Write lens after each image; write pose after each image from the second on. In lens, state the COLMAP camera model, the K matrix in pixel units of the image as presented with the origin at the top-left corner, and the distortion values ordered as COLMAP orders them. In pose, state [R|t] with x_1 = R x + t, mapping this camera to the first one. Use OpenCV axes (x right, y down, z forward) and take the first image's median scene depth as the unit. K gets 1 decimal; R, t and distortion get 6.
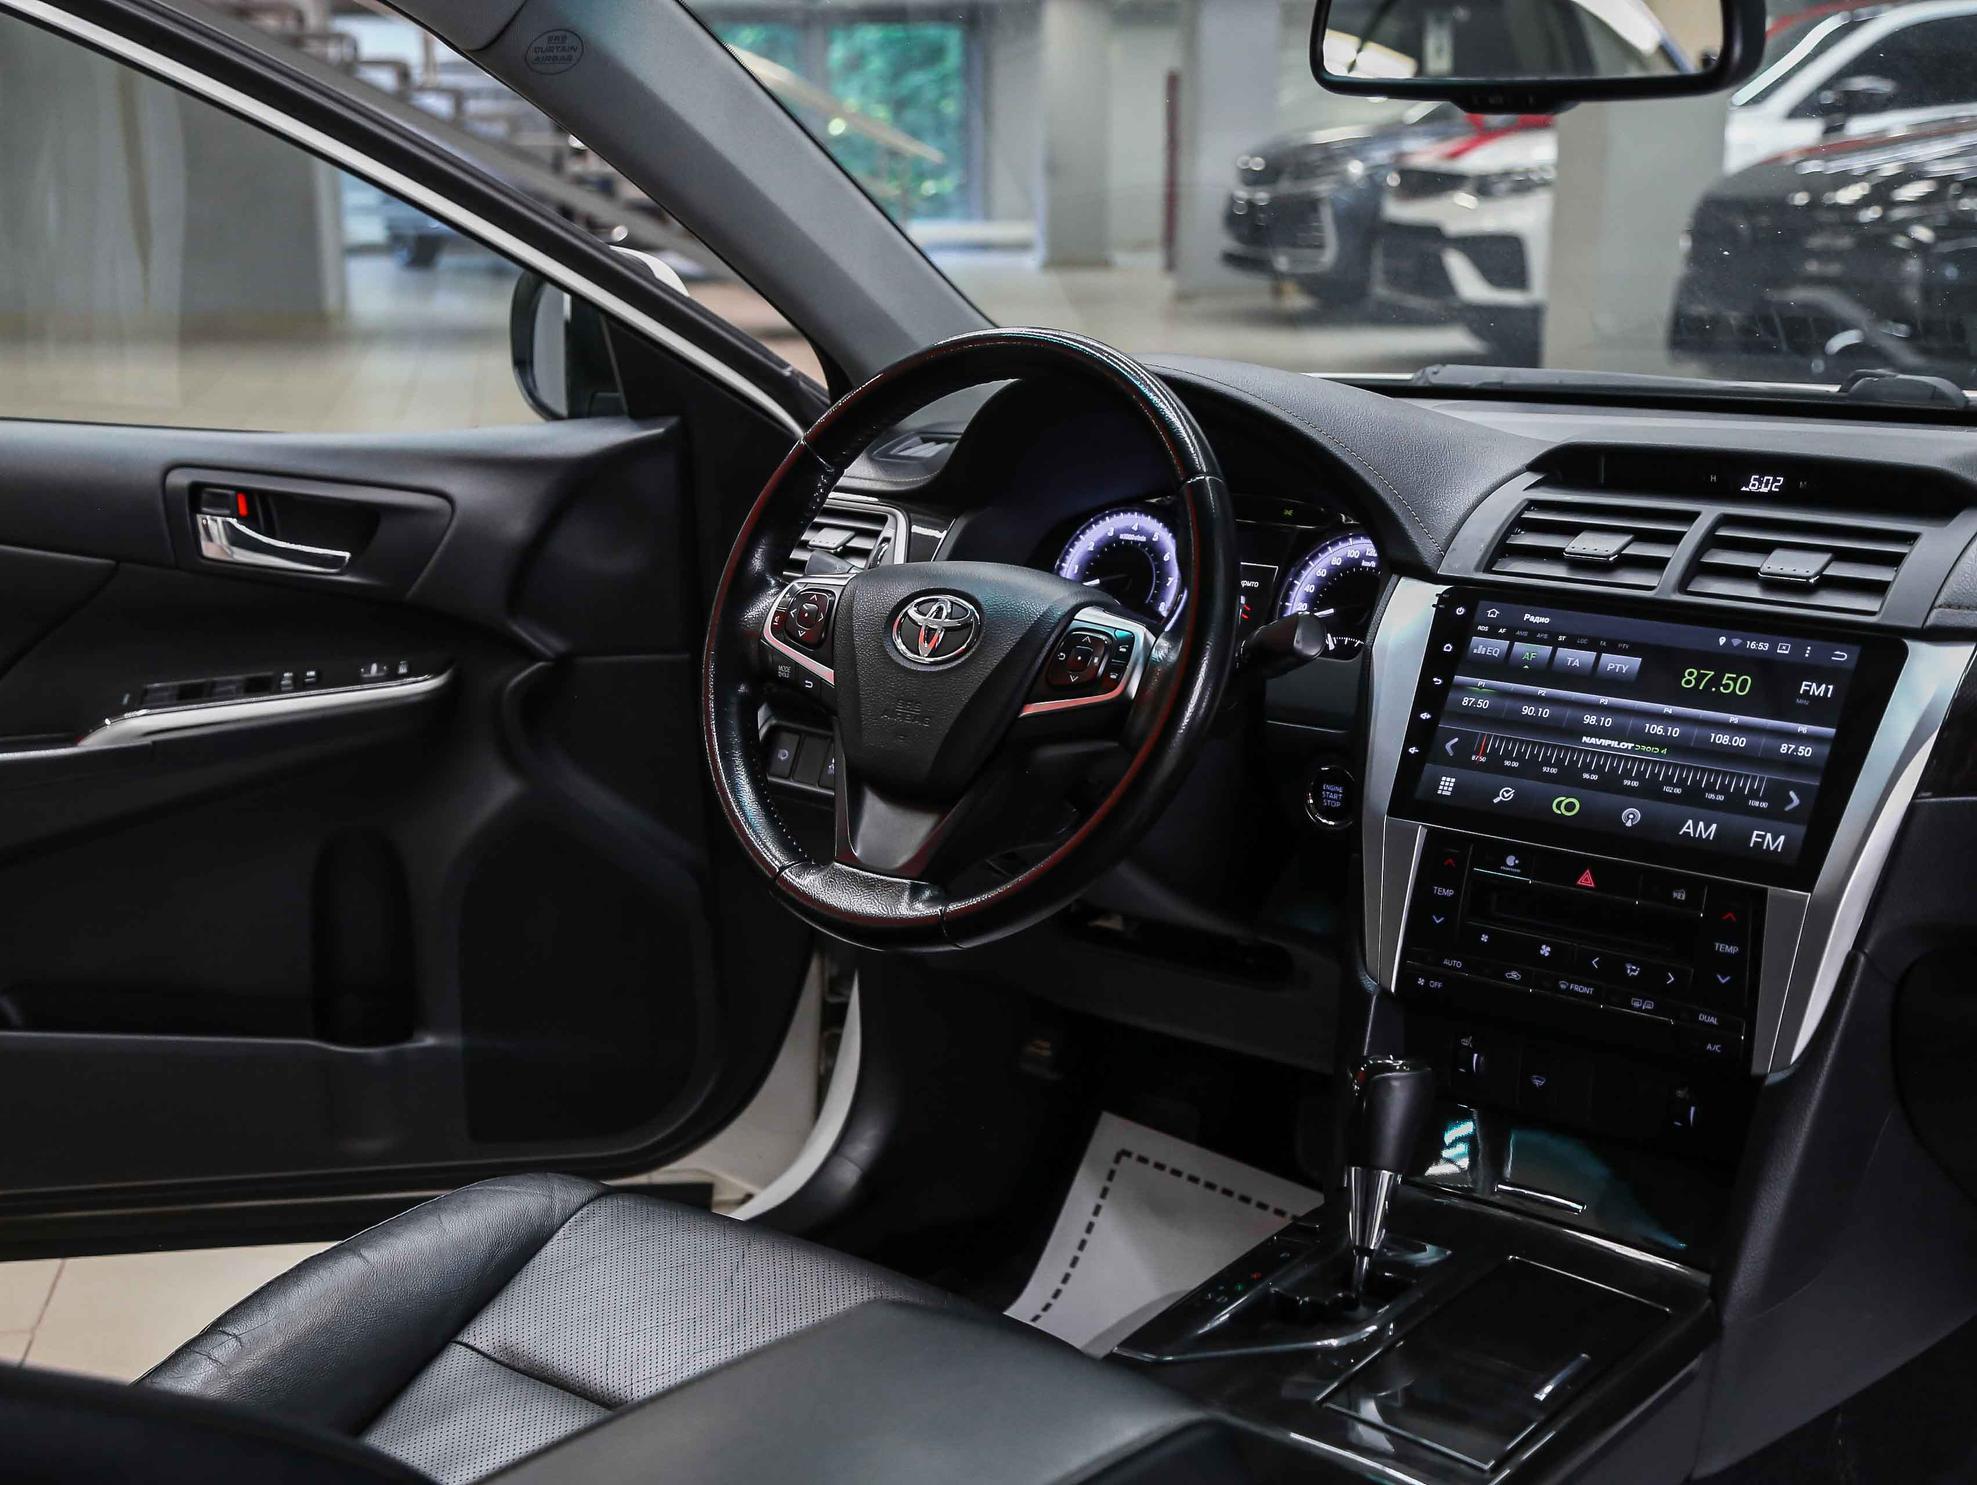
lens RADIAL K [[2621.6, 0, 980.2], [0, 2621.6, 759.5], [0, 0, 1]] dist [0.068109, 0.000000]
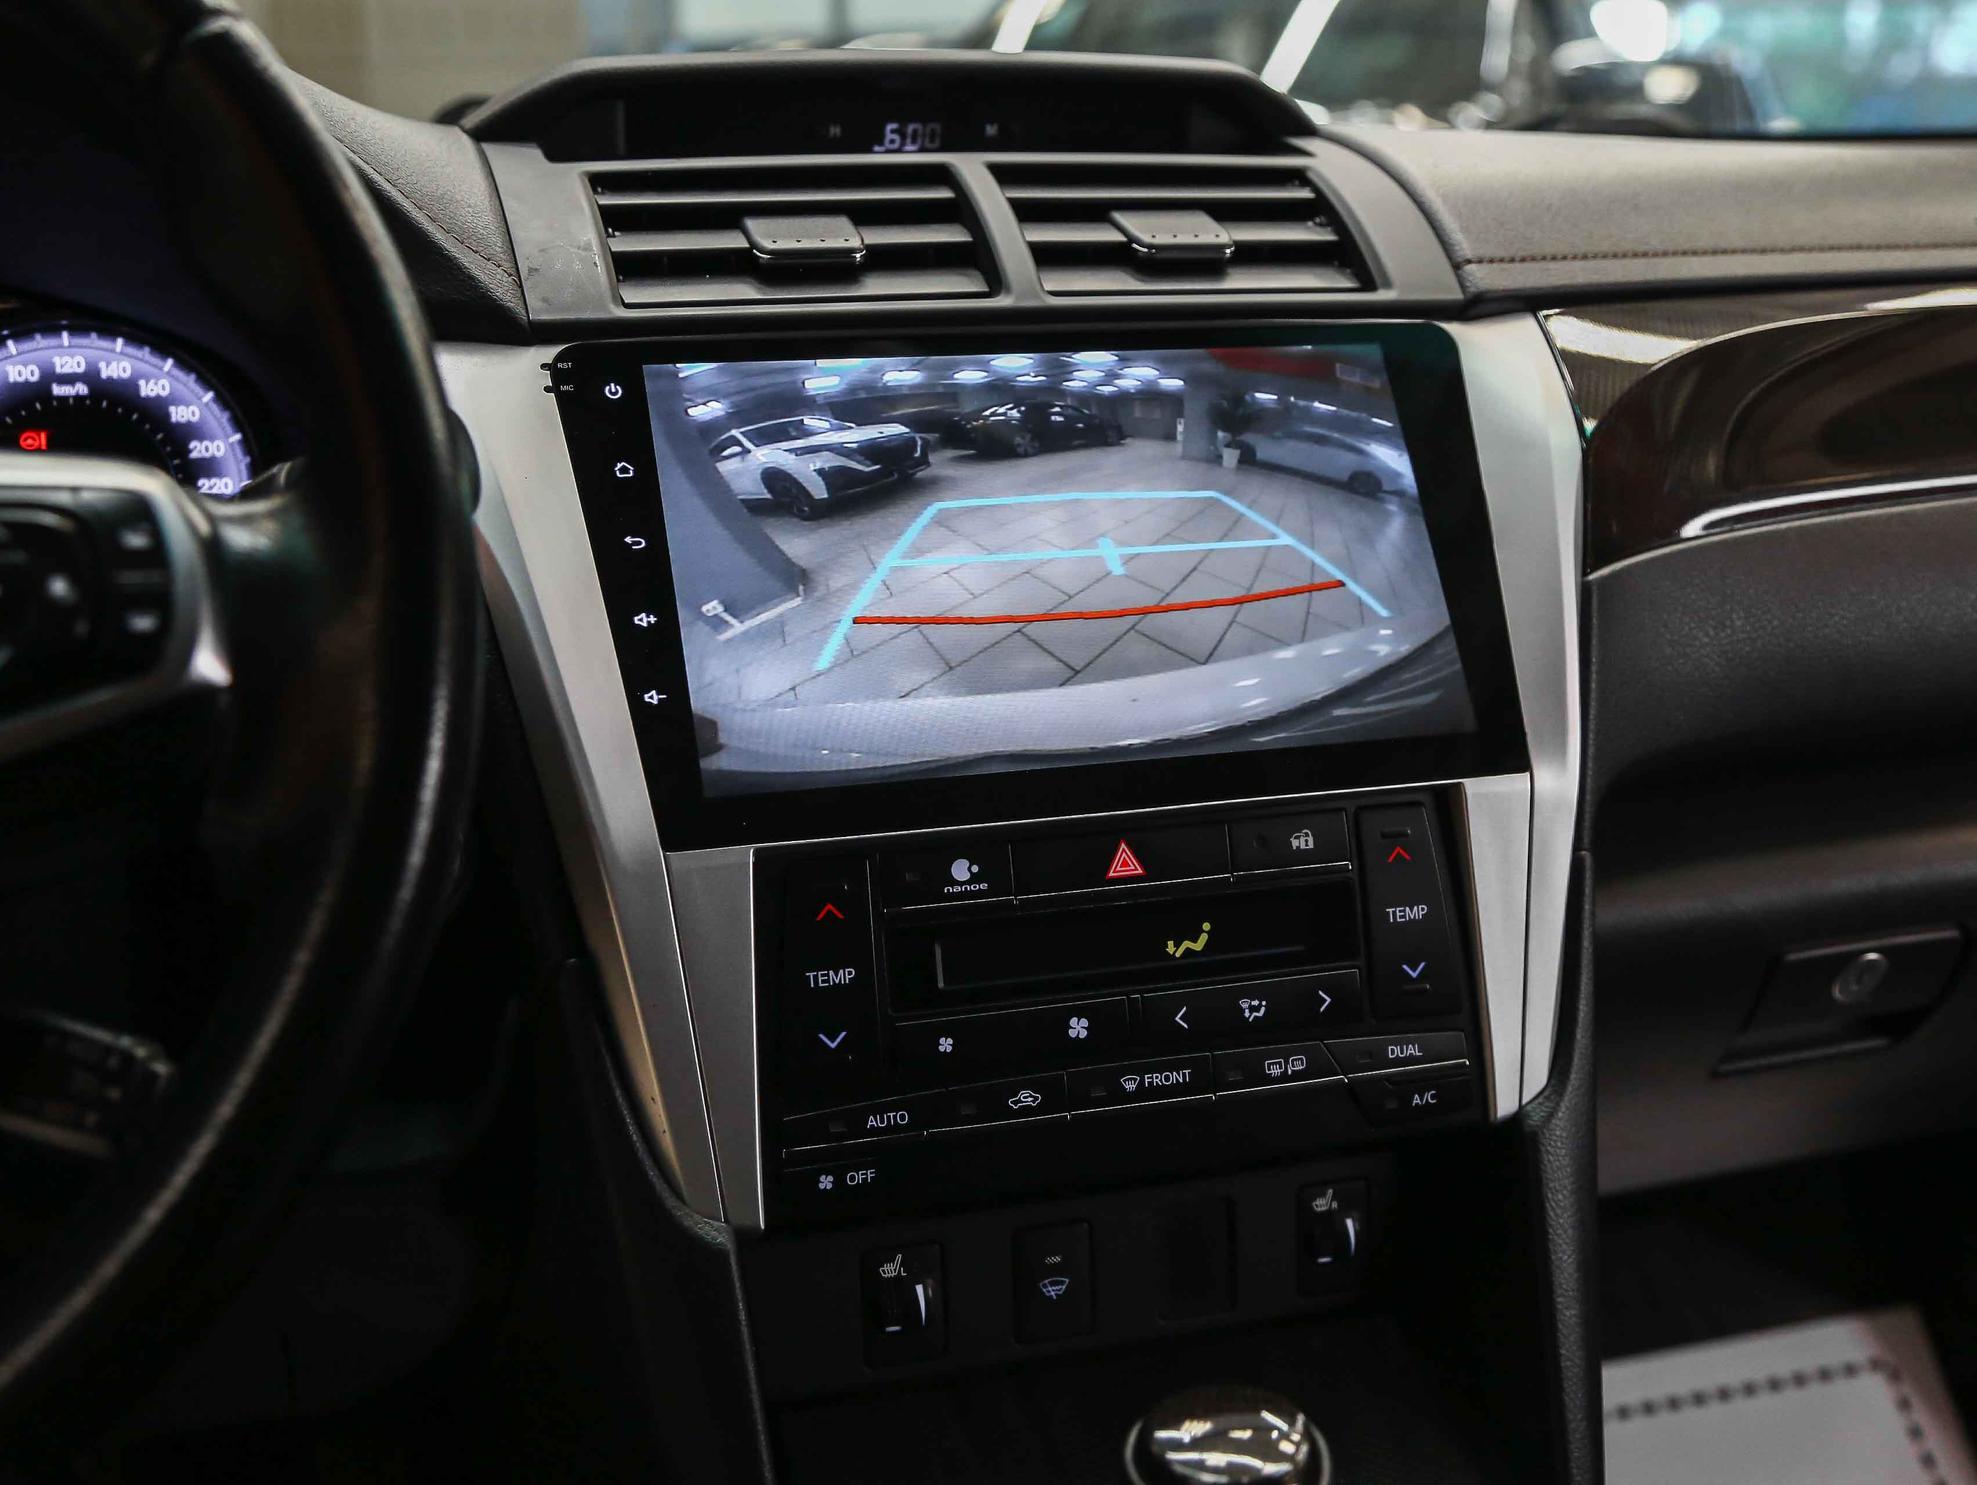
lens RADIAL K [[2227.2, 0, 987.2], [0, 2227.2, 739.4], [0, 0, 1]] dist [0.002261, 0.000000]
pose [[0.554961, -0.199872, 0.807508, -0.108366], [0.202092, 0.974020, 0.102198, -0.023100], [-0.806955, 0.106475, 0.580936, 0.711462]]
